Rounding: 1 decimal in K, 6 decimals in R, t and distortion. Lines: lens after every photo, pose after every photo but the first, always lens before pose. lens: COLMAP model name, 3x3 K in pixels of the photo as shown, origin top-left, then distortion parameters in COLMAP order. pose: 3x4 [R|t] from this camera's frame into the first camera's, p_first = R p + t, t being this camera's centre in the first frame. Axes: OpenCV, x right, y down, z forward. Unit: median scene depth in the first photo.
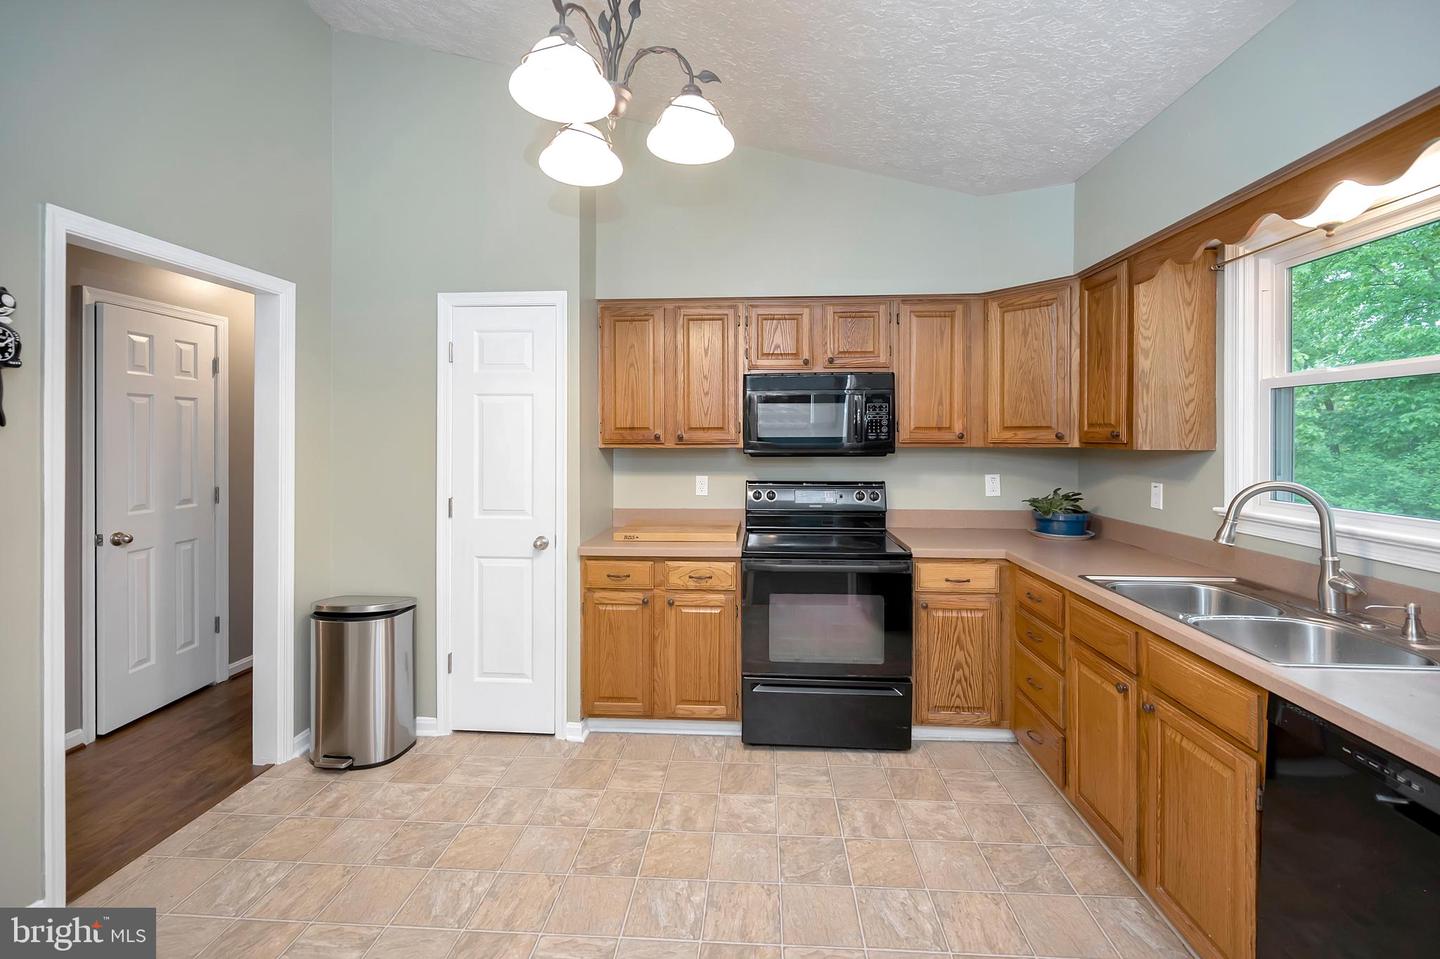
lens RADIAL K [[581.6, 0, 730.1], [0, 581.6, 445.1], [0, 0, 1]] dist [-0.003407, -0.000075]
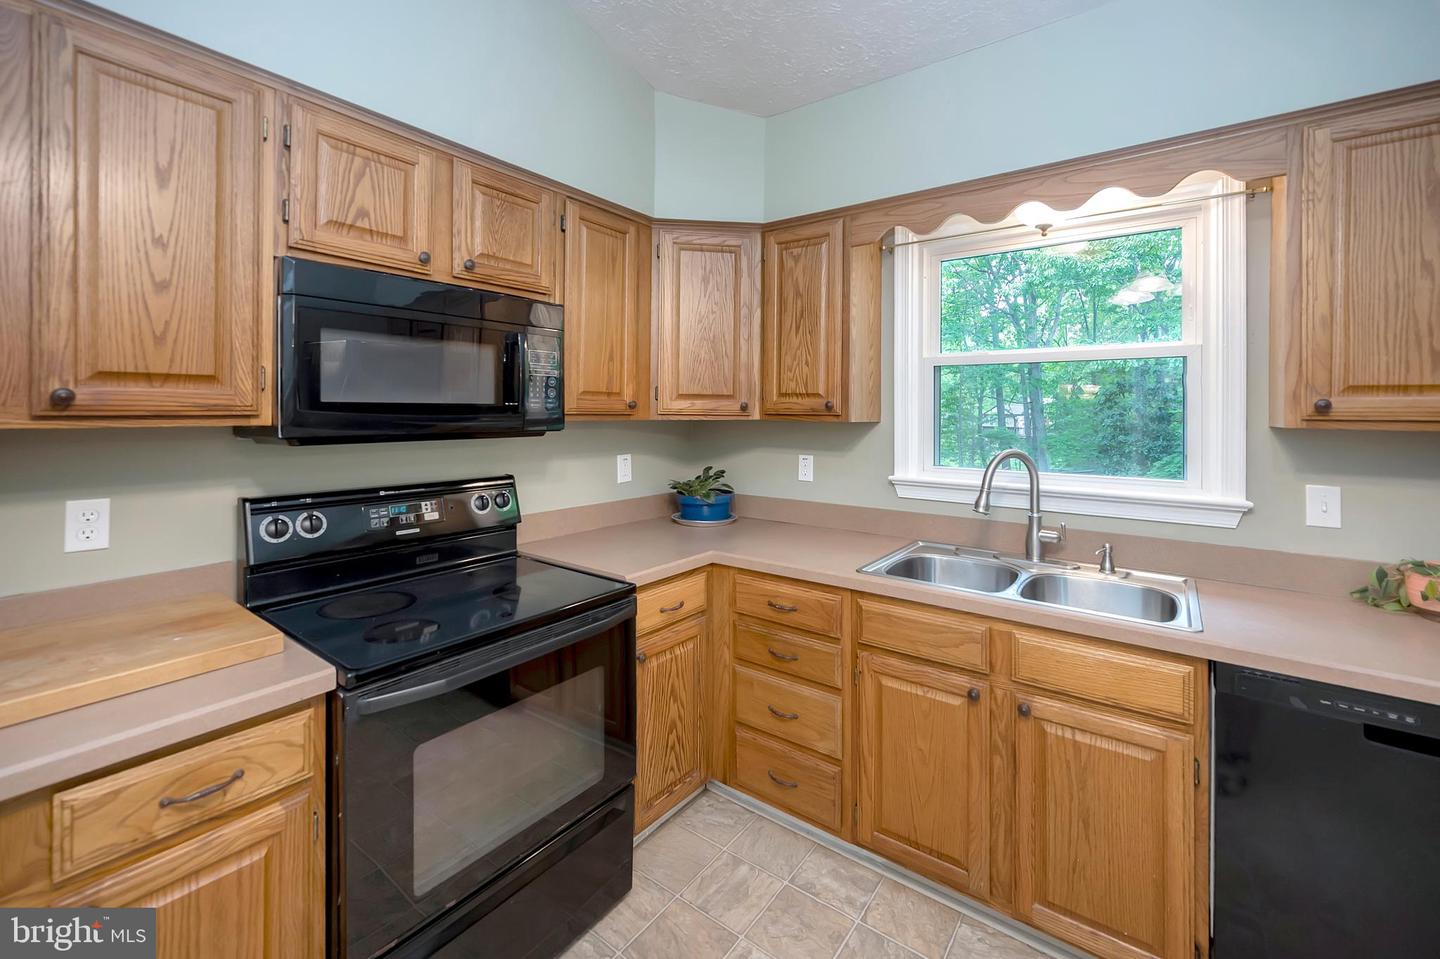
lens RADIAL K [[581.6, 0, 712.0], [0, 581.6, 419.3], [0, 0, 1]] dist [-0.003407, -0.000075]
pose [[0.555881, -0.004473, 0.831250, -0.170478], [0.005306, 0.999984, 0.001833, 0.000833], [-0.831245, 0.003391, 0.555896, 0.535924]]
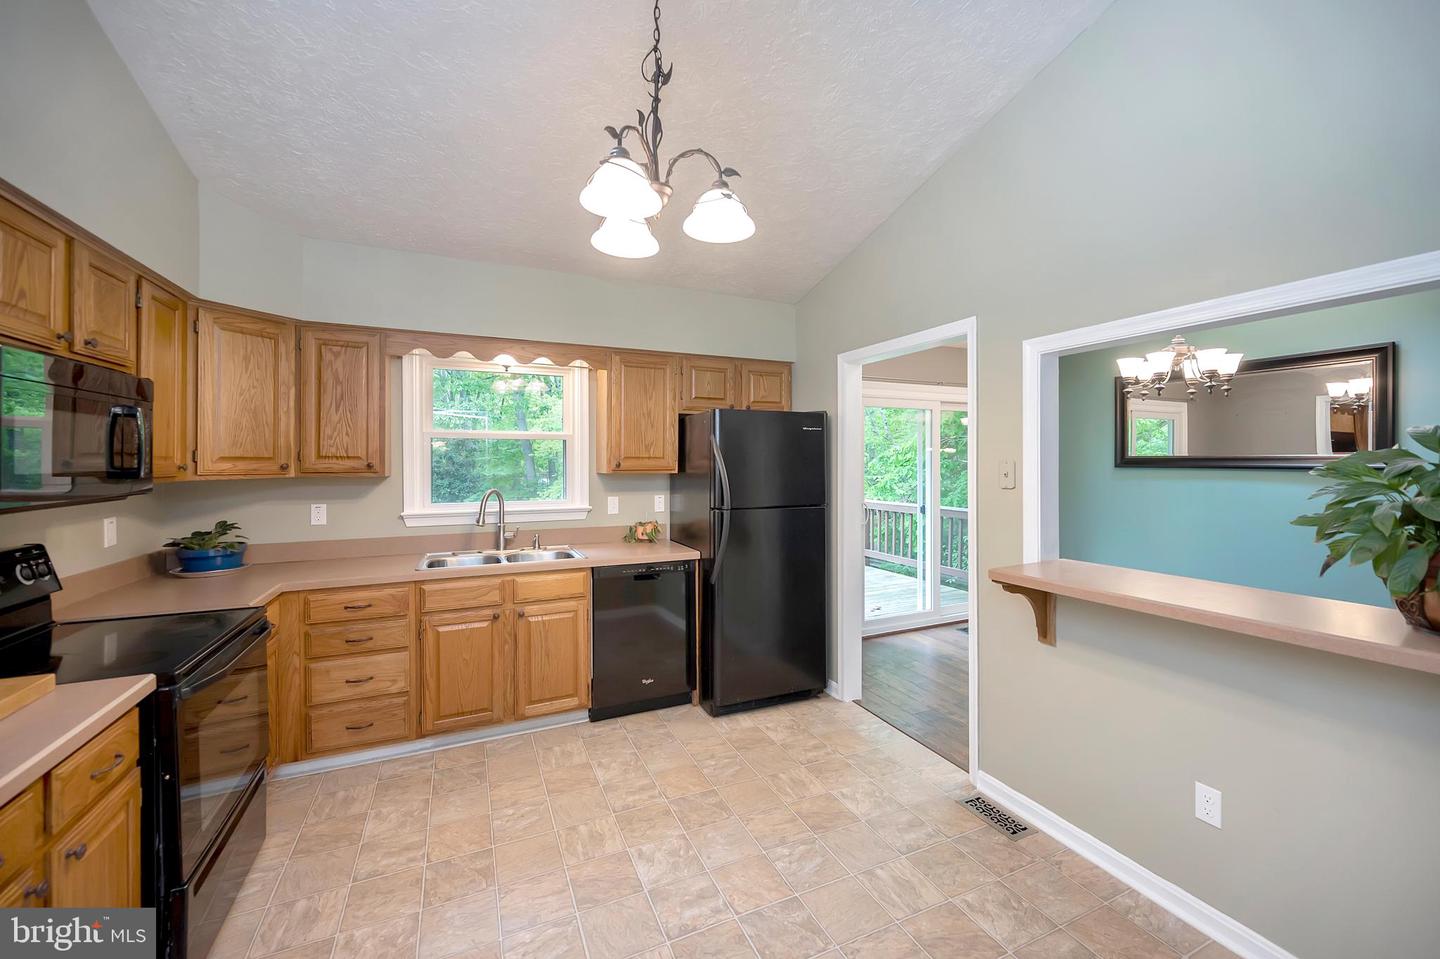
lens RADIAL K [[581.6, 0, 733.7], [0, 581.6, 470.1], [0, 0, 1]] dist [-0.003407, -0.000075]
pose [[-0.486385, -0.012327, 0.873657, -0.717705], [0.015128, 0.999632, 0.022526, -0.020238], [-0.873613, 0.024173, -0.486020, 0.766977]]
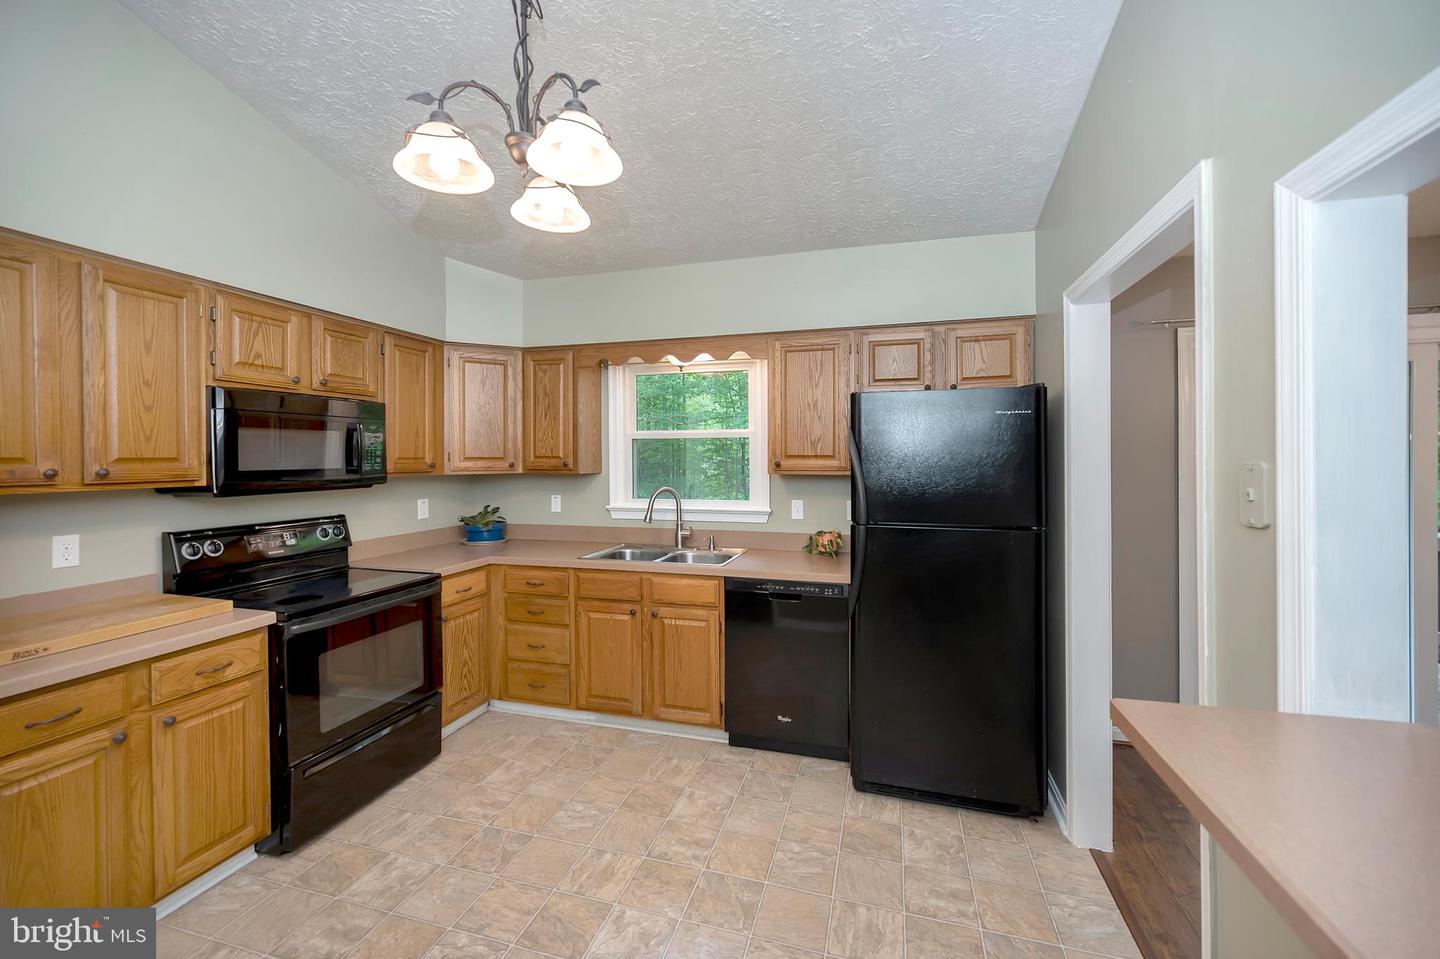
lens RADIAL K [[581.6, 0, 722.5], [0, 581.6, 465.8], [0, 0, 1]] dist [-0.003407, -0.000075]
pose [[0.215892, -0.014100, 0.976316, -0.604542], [0.017248, 0.999795, 0.010625, -0.018682], [-0.976265, 0.014545, 0.216091, 0.229214]]
